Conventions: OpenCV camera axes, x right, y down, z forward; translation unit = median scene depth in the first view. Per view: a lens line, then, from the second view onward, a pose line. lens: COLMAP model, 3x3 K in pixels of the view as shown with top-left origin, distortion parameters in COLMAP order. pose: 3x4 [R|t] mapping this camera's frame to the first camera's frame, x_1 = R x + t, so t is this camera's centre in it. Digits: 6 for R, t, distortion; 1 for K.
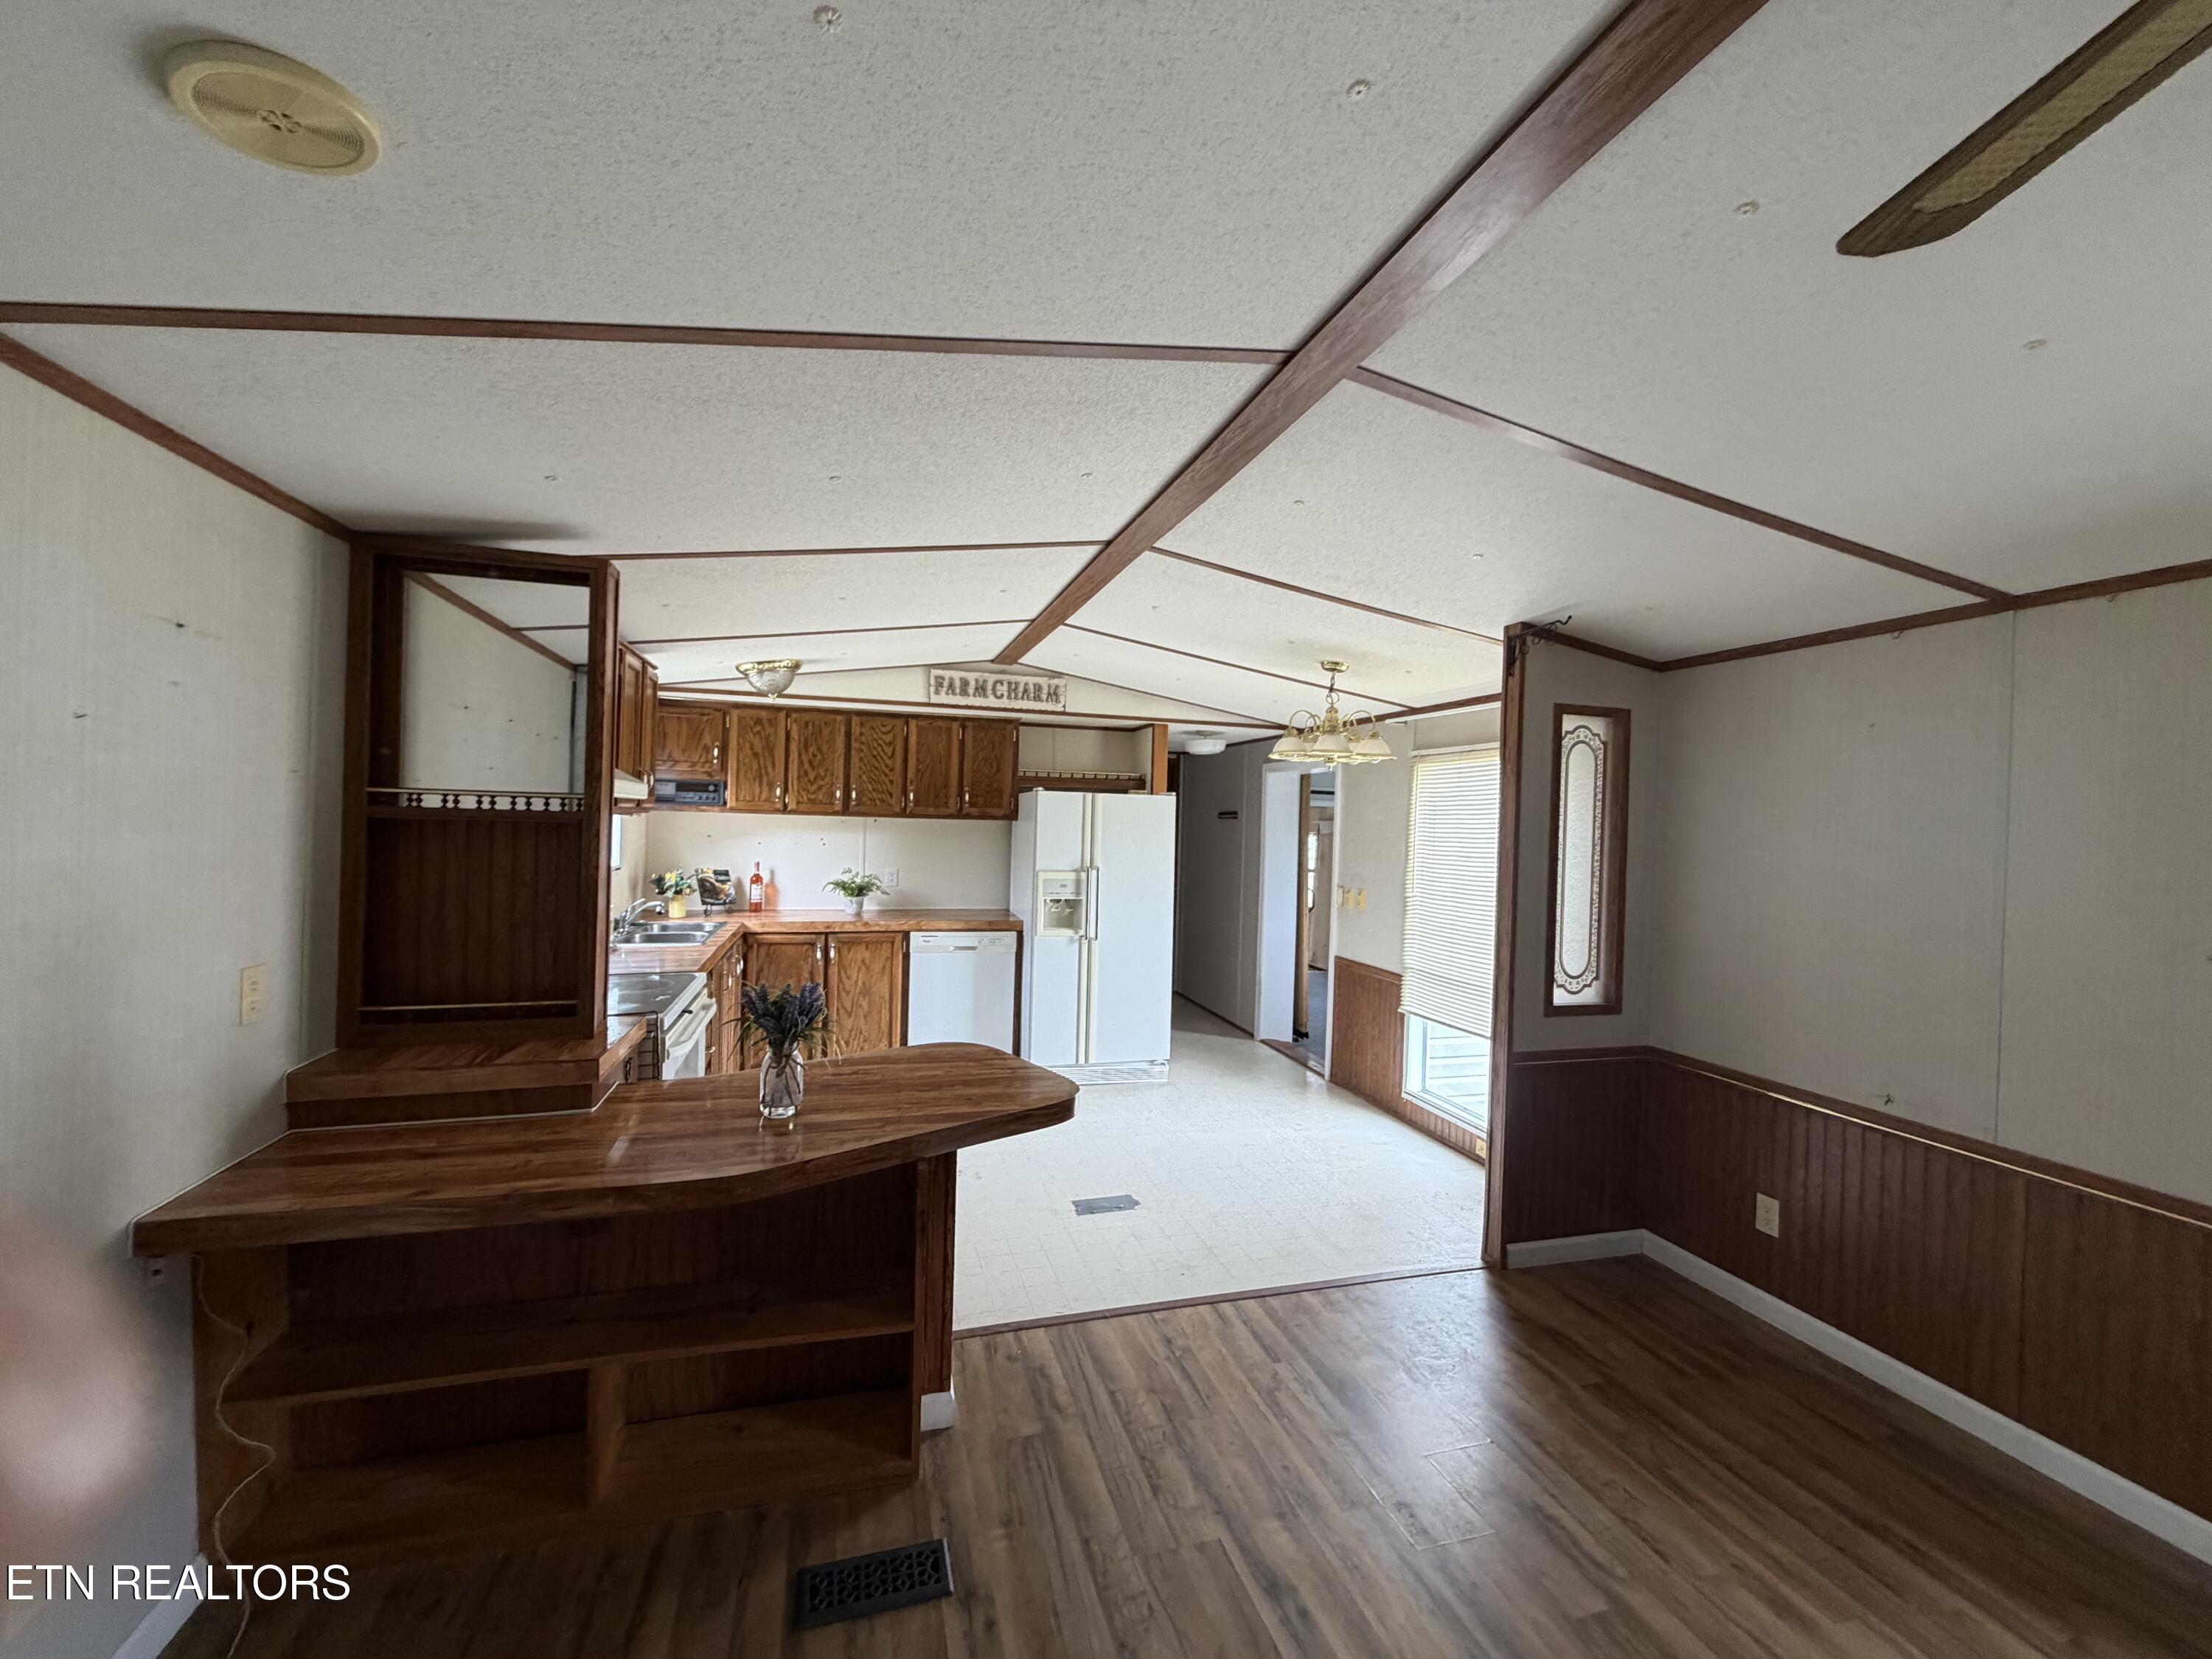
lens RADIAL K [[889.9, 0, 1099.5], [0, 889.9, 830.9], [0, 0, 1]] dist [0.009153, 0.001227]
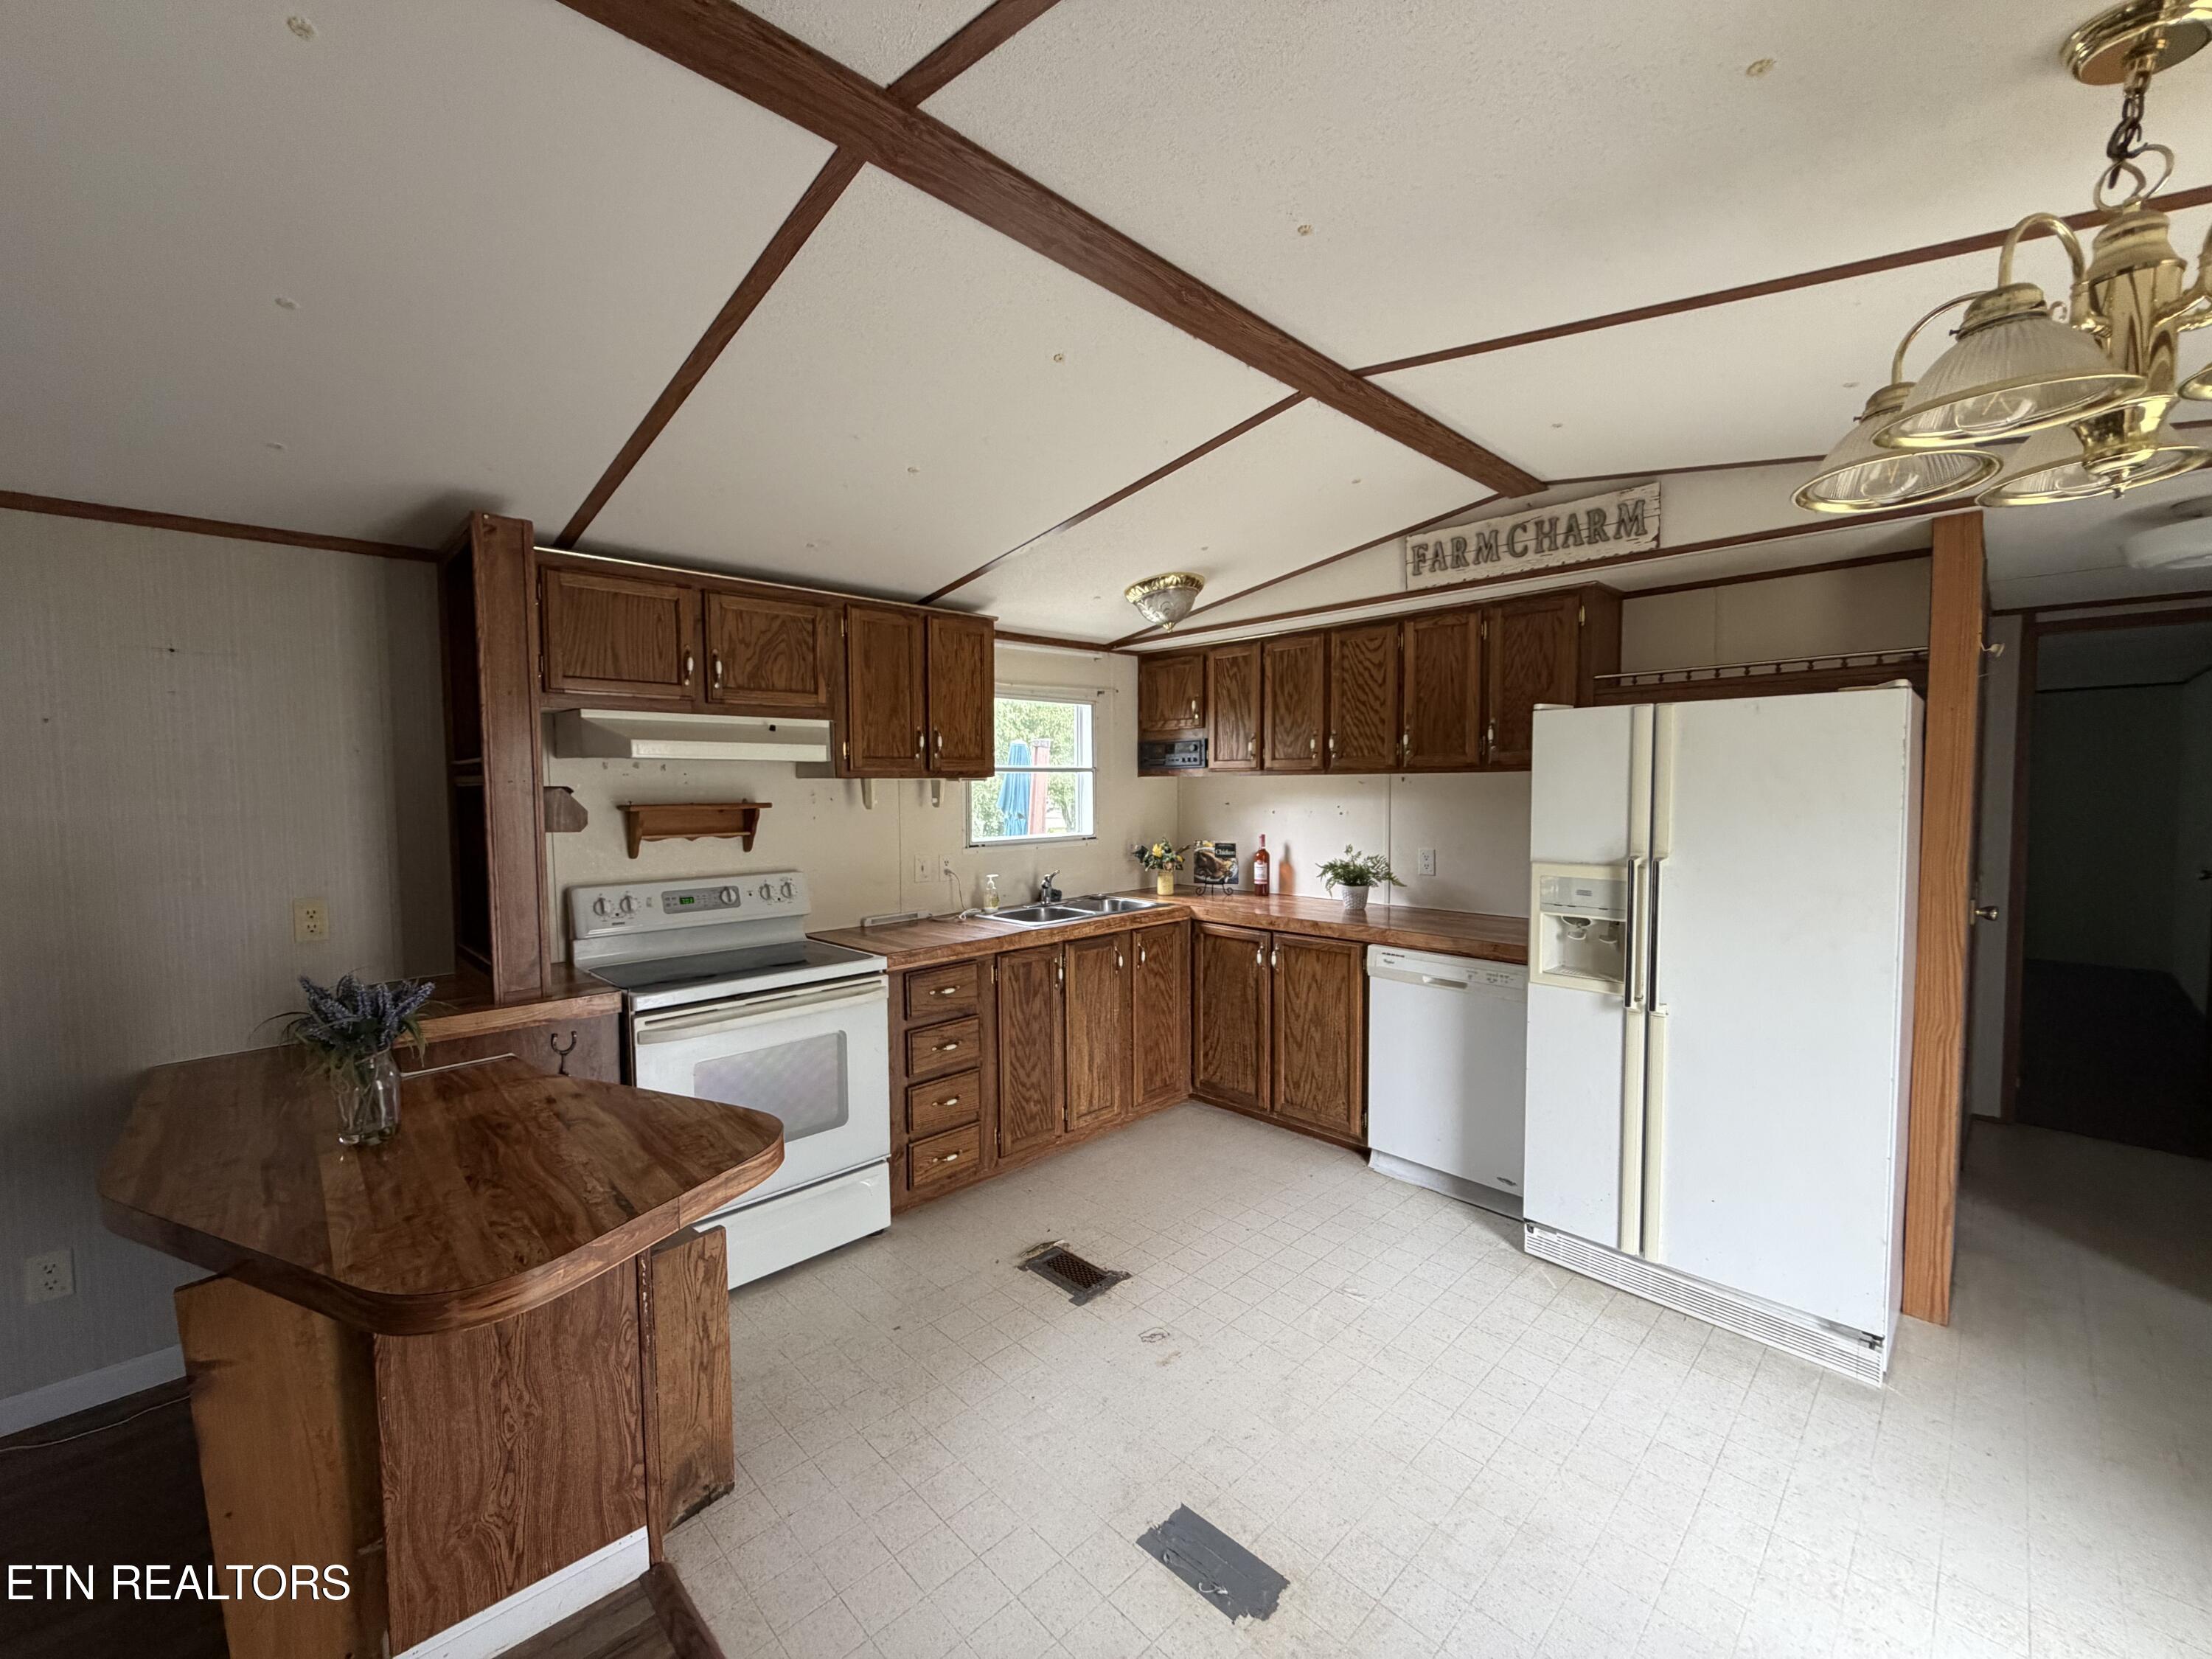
lens RADIAL K [[889.9, 0, 1106.3], [0, 889.9, 827.3], [0, 0, 1]] dist [0.009153, 0.001227]
pose [[0.466179, 0.011416, -0.884617, 0.275711], [0.011861, 0.999746, 0.019153, 0.010998], [0.884611, -0.019421, 0.465925, 0.504727]]
